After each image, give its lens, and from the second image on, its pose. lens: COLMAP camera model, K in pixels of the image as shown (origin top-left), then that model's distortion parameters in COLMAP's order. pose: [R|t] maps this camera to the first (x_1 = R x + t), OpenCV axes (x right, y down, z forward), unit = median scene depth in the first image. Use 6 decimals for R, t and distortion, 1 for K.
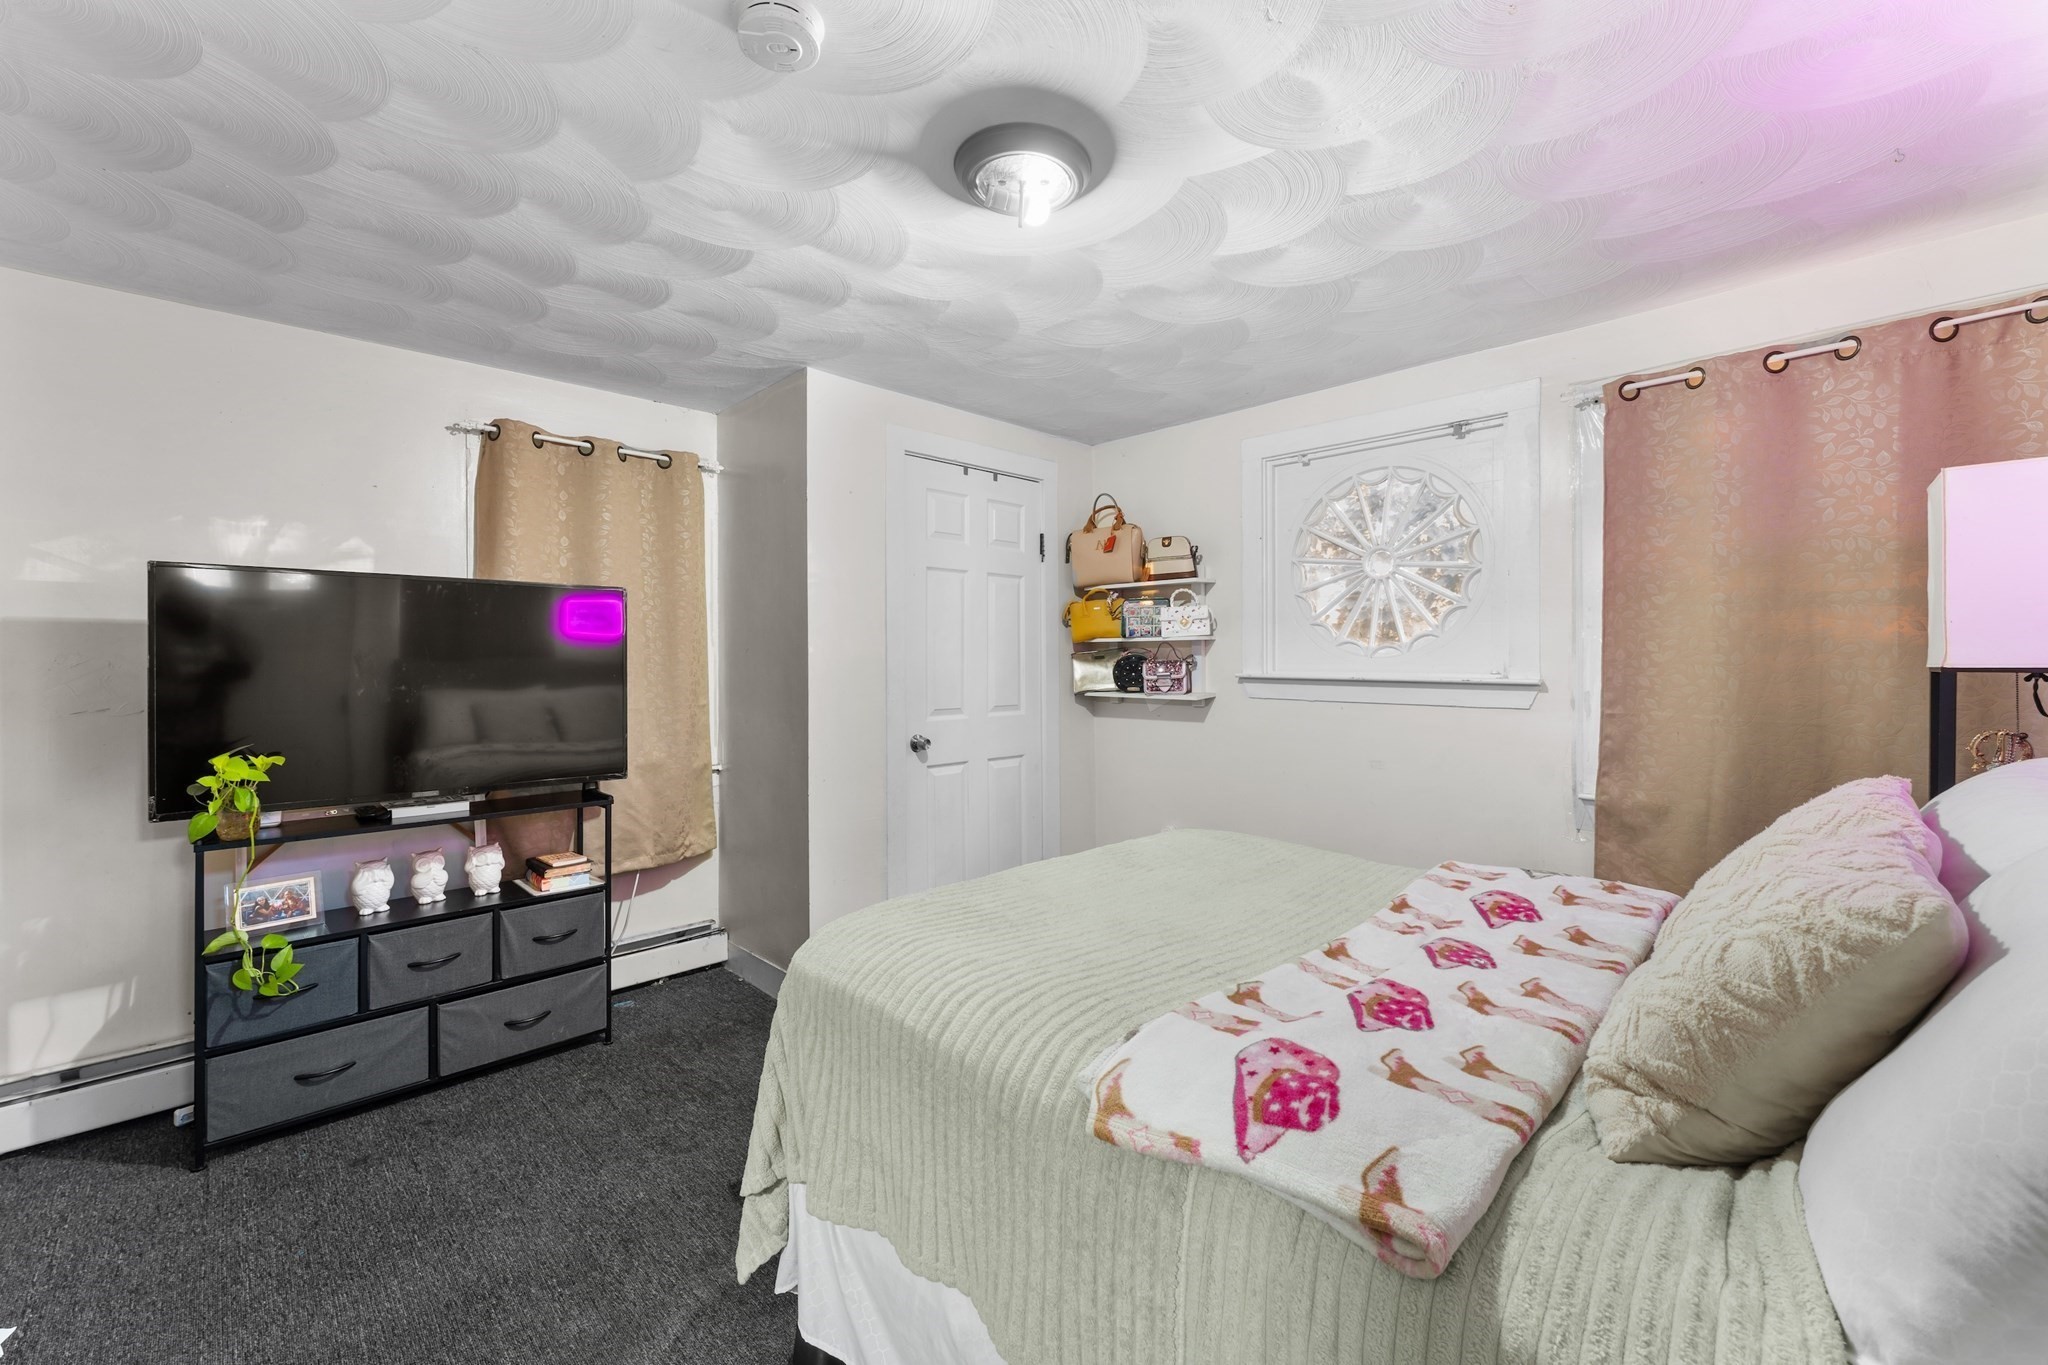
lens RADIAL K [[831.8, 0, 1022.9], [0, 831.8, 664.7], [0, 0, 1]] dist [-0.001563, -0.000321]
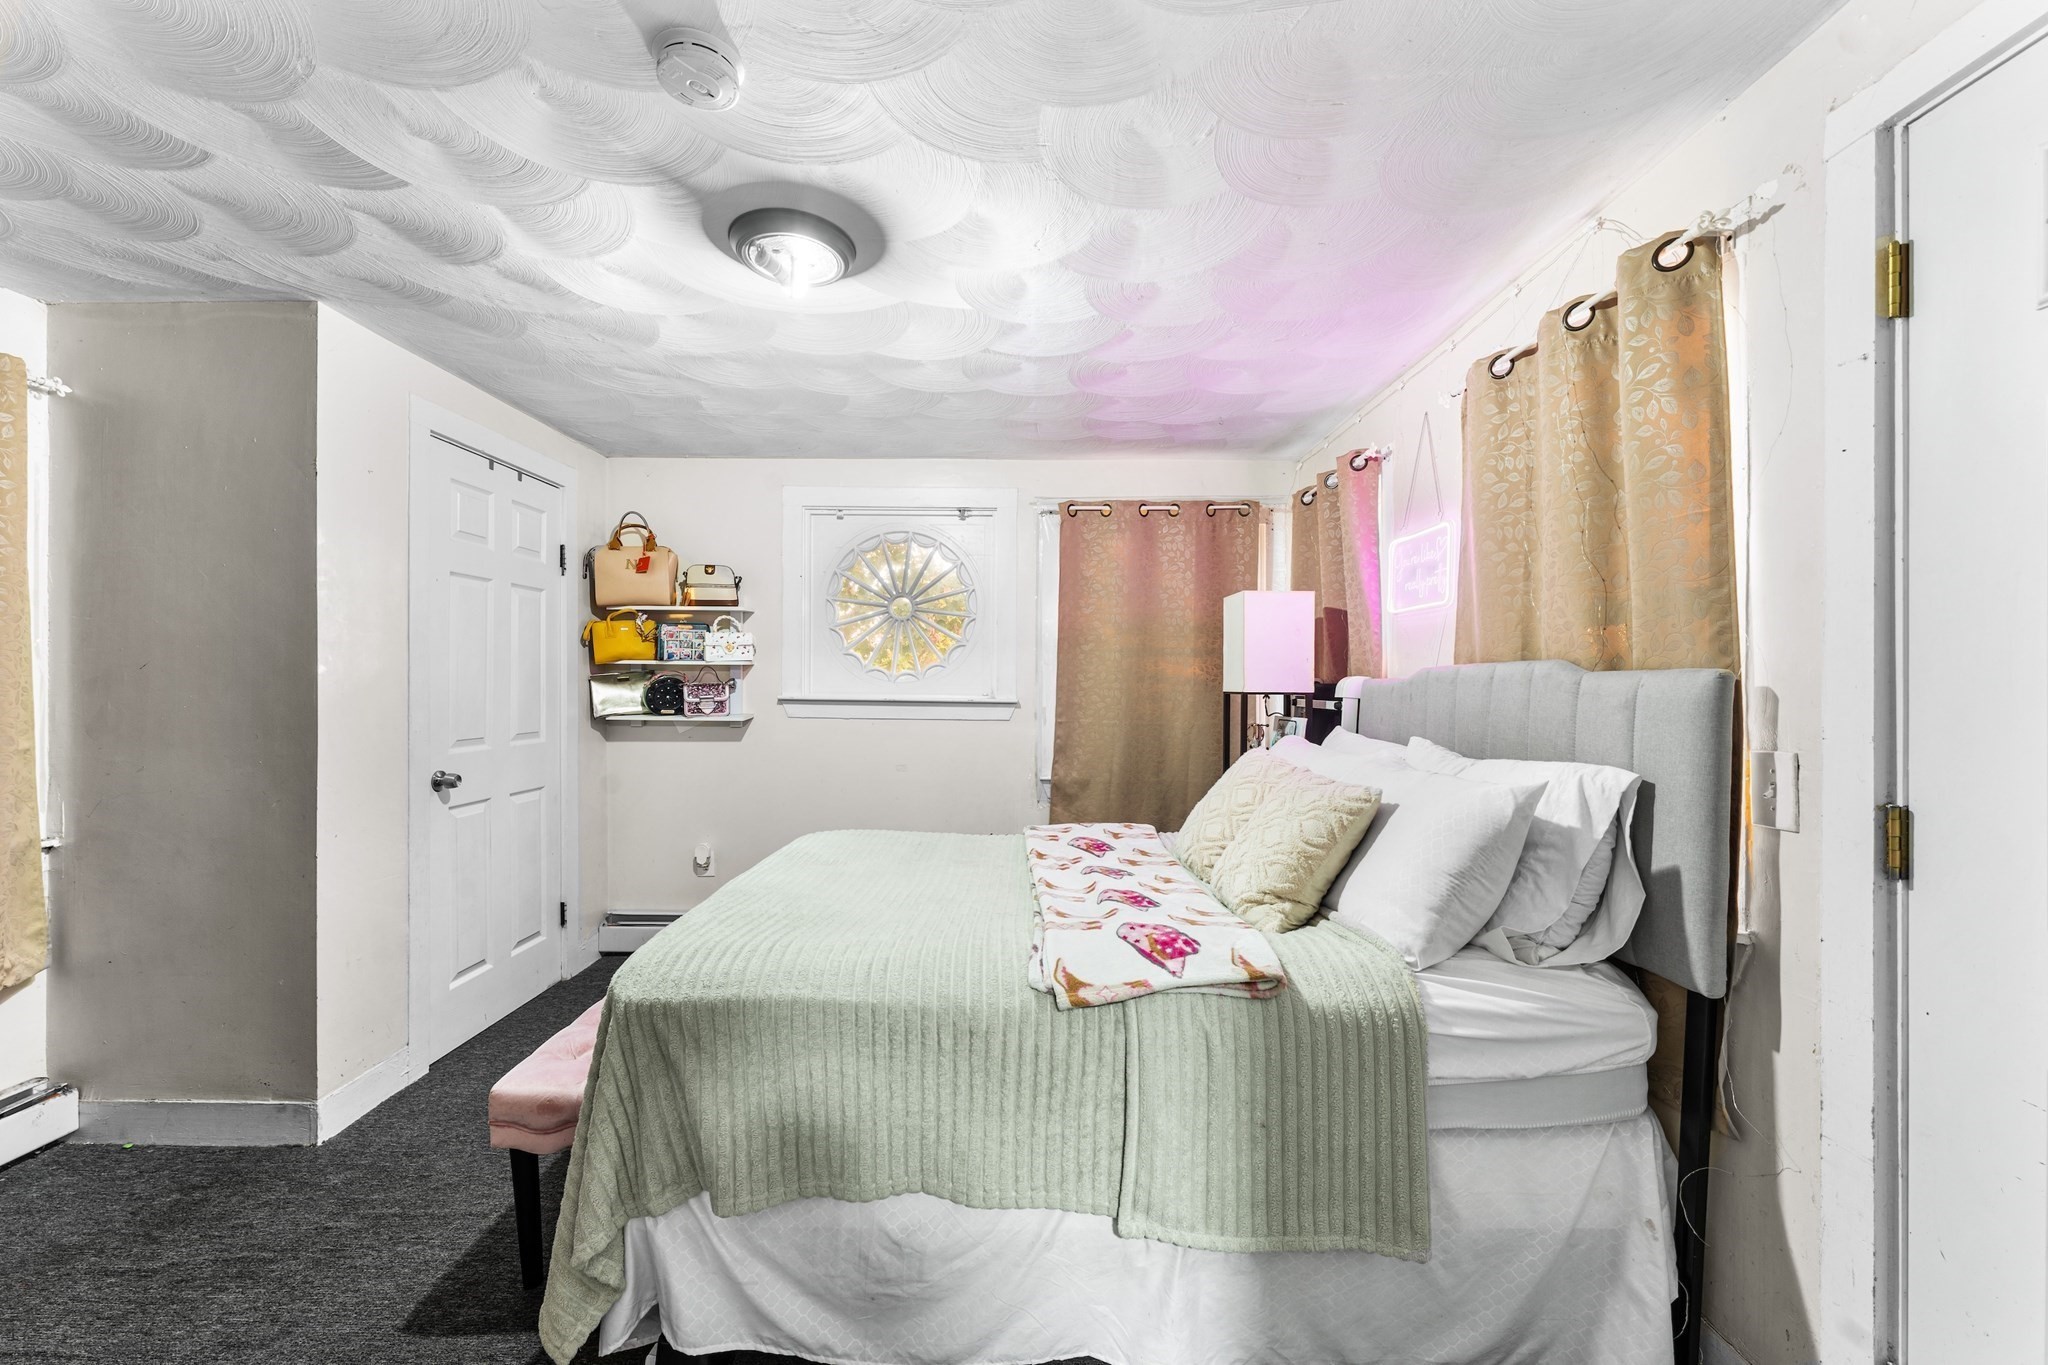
lens RADIAL K [[812.5, 0, 1016.3], [0, 812.5, 687.9], [0, 0, 1]] dist [0.001131, -0.000225]
pose [[0.708549, 0.001657, 0.705660, -0.360214], [-0.004313, 0.999989, 0.001982, -0.004559], [-0.705649, -0.004447, 0.708548, 0.010085]]
